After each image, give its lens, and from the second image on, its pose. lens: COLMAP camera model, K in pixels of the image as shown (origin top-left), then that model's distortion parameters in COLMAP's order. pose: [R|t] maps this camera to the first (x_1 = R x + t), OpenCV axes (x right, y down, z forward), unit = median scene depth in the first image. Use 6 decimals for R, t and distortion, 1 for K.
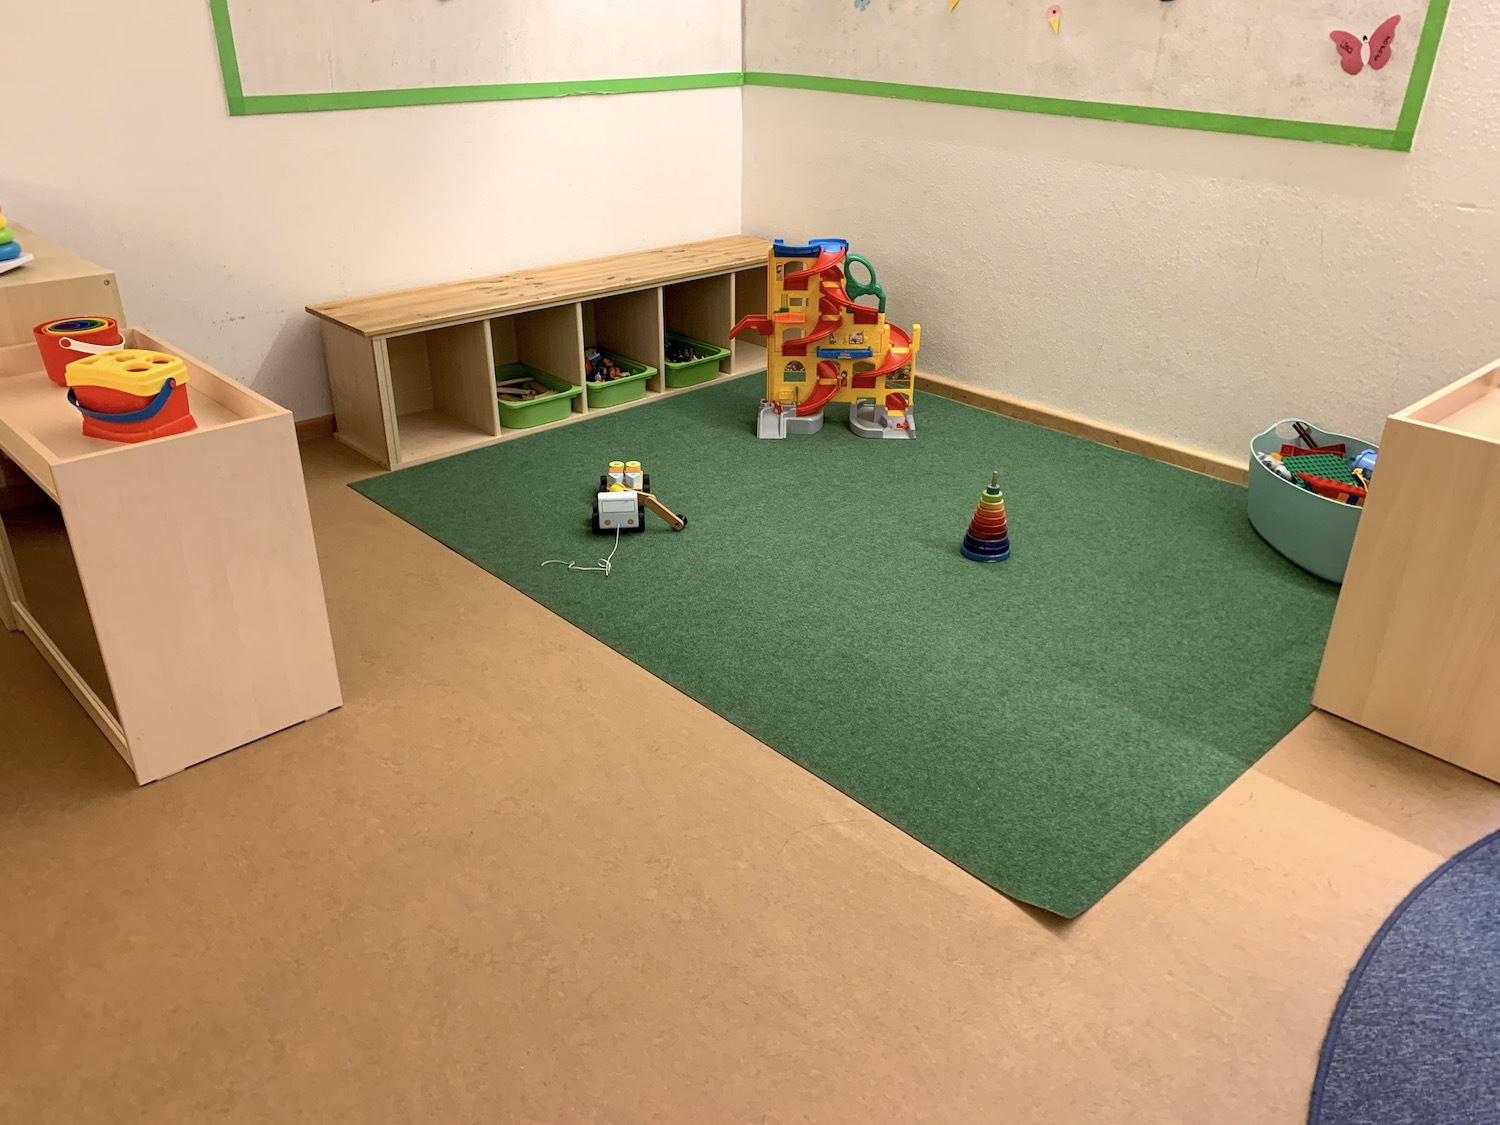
lens RADIAL K [[1149.5, 0, 750.7], [0, 1149.5, 560.8], [0, 0, 1]] dist [0.000615, 0.001178]
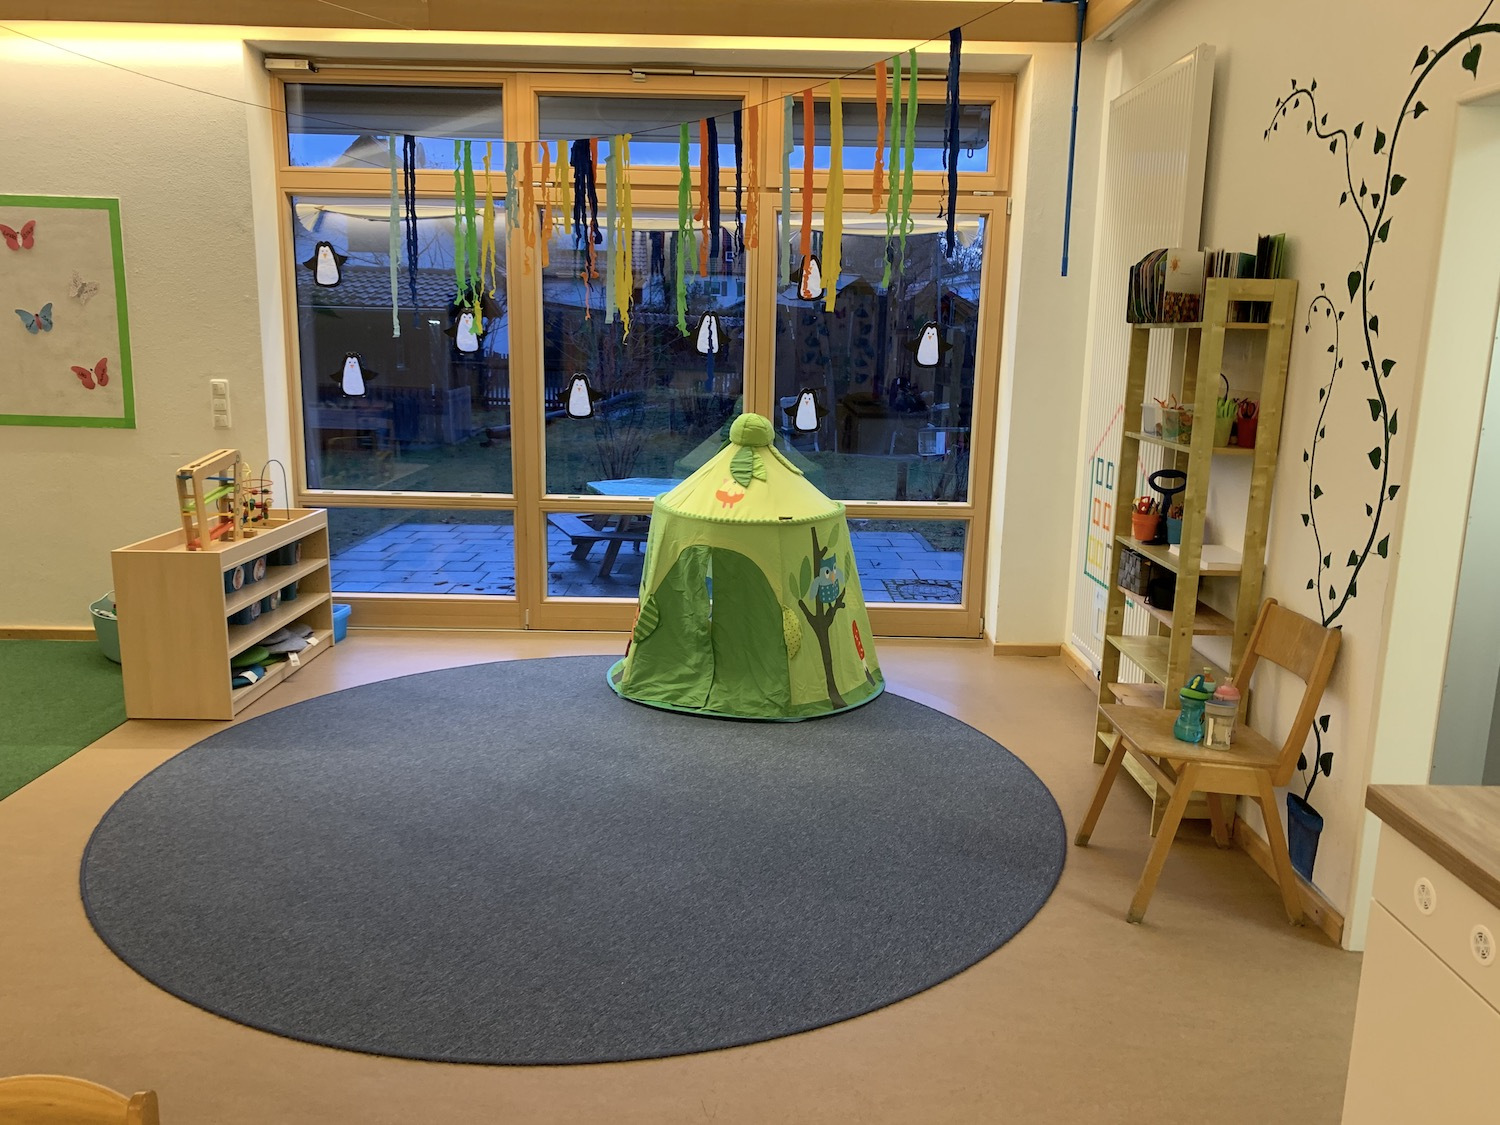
lens RADIAL K [[1149.5, 0, 746.8], [0, 1149.5, 566.1], [0, 0, 1]] dist [0.000615, 0.001178]
pose [[0.682980, -0.153301, 0.714169, -0.076494], [0.321354, 0.941085, -0.105309, 0.326935], [-0.655950, 0.301425, 0.692006, -0.764766]]
